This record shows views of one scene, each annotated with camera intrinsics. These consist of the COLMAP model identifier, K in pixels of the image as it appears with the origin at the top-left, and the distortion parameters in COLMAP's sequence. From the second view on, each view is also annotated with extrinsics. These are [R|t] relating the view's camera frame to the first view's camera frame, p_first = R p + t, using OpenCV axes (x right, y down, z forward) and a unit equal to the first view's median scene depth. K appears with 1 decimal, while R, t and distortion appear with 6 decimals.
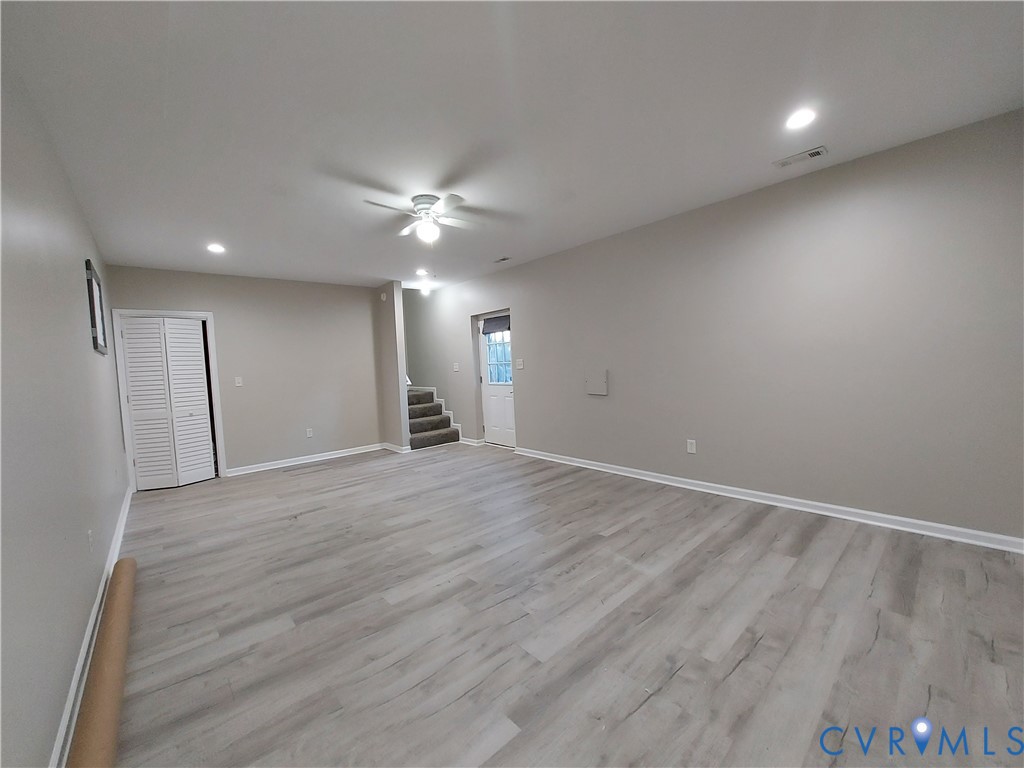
lens RADIAL K [[407.4, 0, 514.9], [0, 407.4, 386.2], [0, 0, 1]] dist [-0.014078, -0.001000]
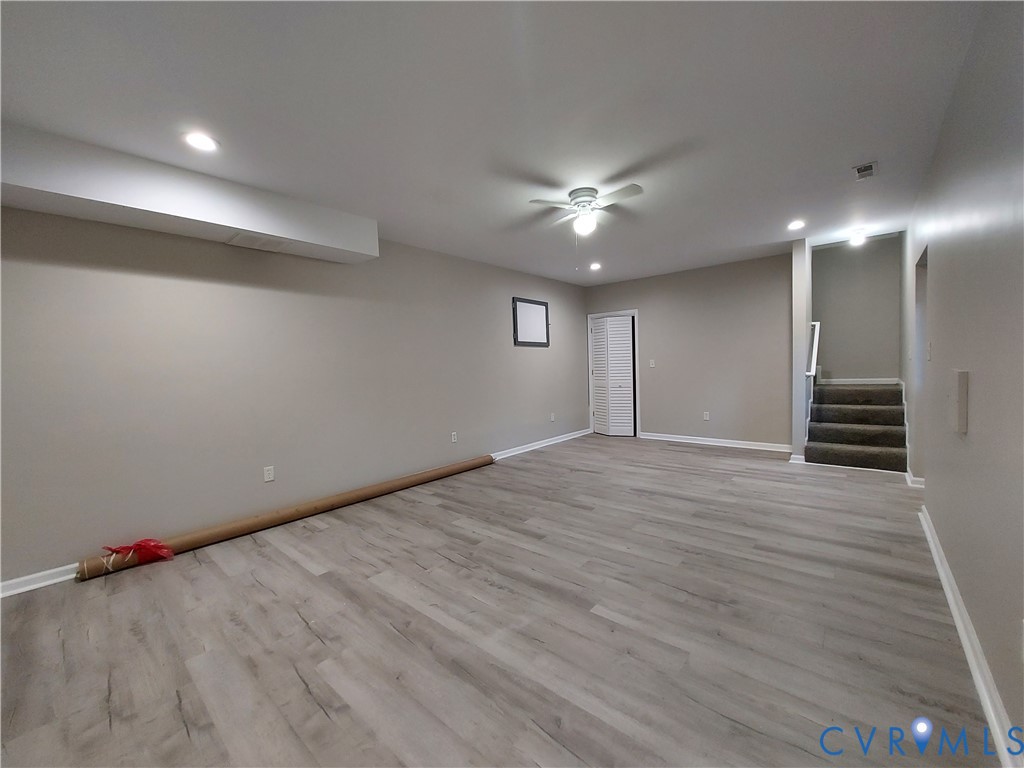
lens RADIAL K [[407.4, 0, 516.1], [0, 407.4, 384.5], [0, 0, 1]] dist [-0.014078, -0.001000]
pose [[0.130776, 0.089710, -0.987345, 0.890361], [-0.030620, 0.995788, 0.086421, -0.077176], [0.990939, 0.018930, 0.132972, 0.797936]]
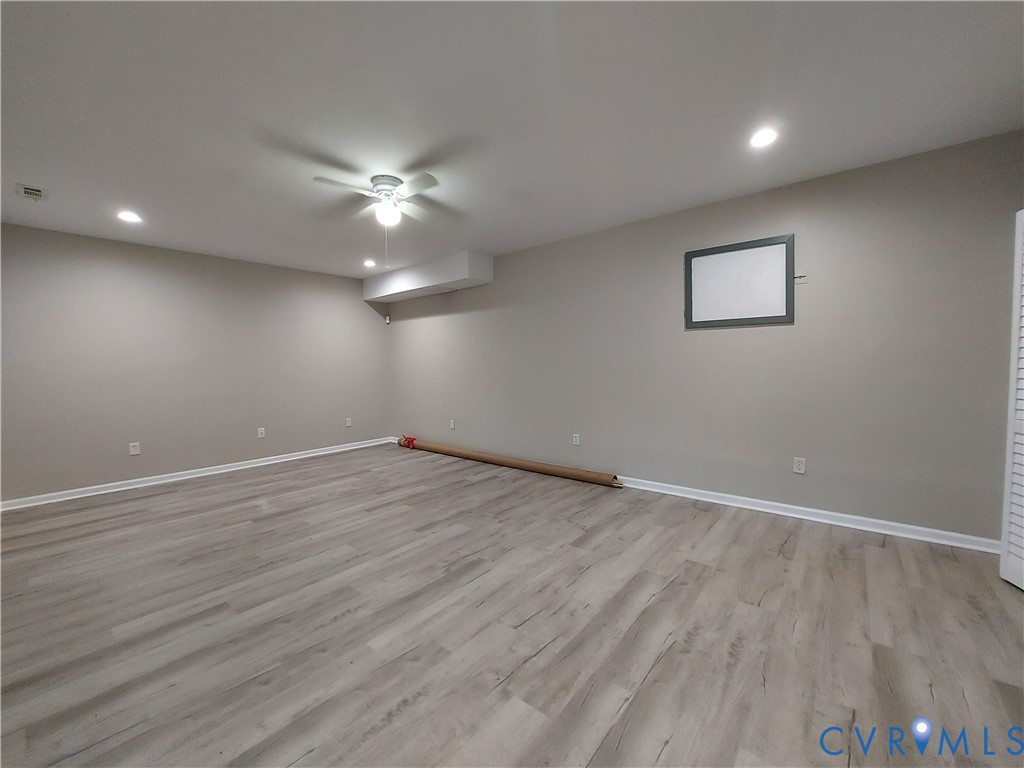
lens RADIAL K [[407.4, 0, 512.3], [0, 407.4, 379.3], [0, 0, 1]] dist [-0.014078, -0.001000]
pose [[-0.987858, 0.069808, -0.138790, -0.379594], [0.056514, 0.993627, 0.097526, -0.093986], [0.144714, 0.088499, -0.985508, 2.252672]]
